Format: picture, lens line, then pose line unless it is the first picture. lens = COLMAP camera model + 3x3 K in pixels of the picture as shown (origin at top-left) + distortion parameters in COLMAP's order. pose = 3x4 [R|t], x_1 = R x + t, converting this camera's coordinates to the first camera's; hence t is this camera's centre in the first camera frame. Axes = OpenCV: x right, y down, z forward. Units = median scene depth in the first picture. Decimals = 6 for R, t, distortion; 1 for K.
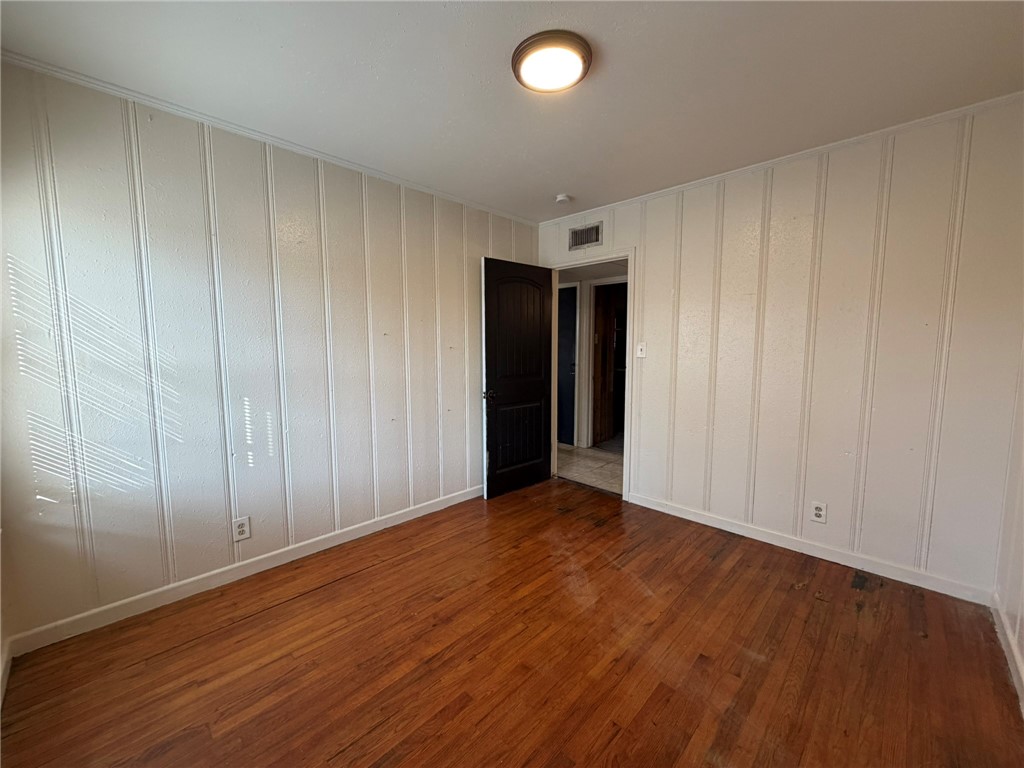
lens RADIAL K [[407.8, 0, 512.0], [0, 407.8, 385.3], [0, 0, 1]] dist [-0.000007, -0.000122]
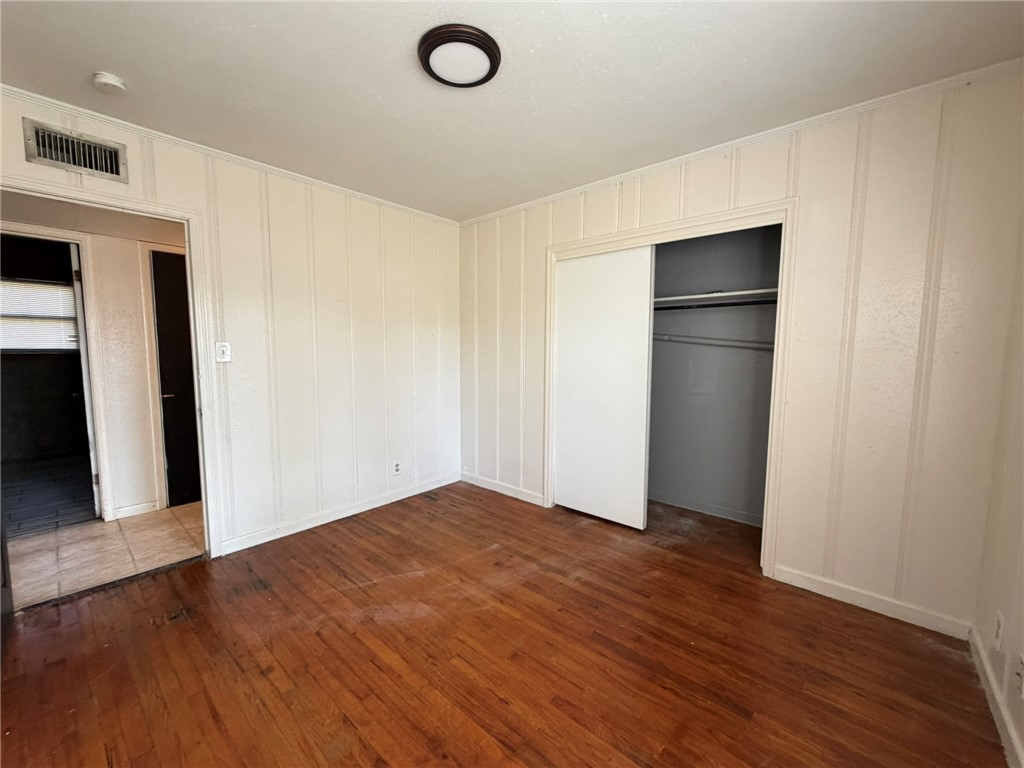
lens RADIAL K [[409.7, 0, 508.8], [0, 409.7, 384.2], [0, 0, 1]] dist [-0.000315, -0.000117]
pose [[-0.047729, -0.088280, 0.994952, -0.741472], [0.092647, 0.991402, 0.092410, -0.074477], [-0.994554, 0.096590, -0.039140, 0.774628]]
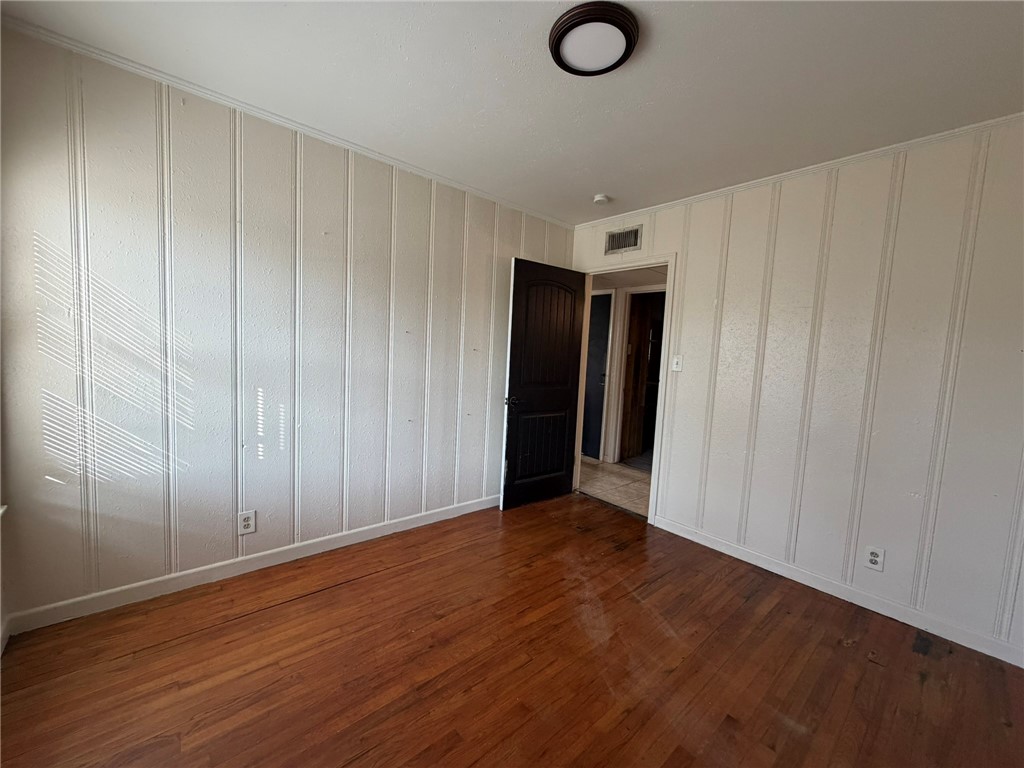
lens RADIAL K [[407.8, 0, 512.0], [0, 407.8, 385.3], [0, 0, 1]] dist [-0.000007, -0.000122]
pose [[0.995409, 0.059266, -0.075161, 0.024014], [-0.060478, 0.998072, -0.013956, -0.000696], [0.074189, 0.018438, 0.997074, 0.072710]]
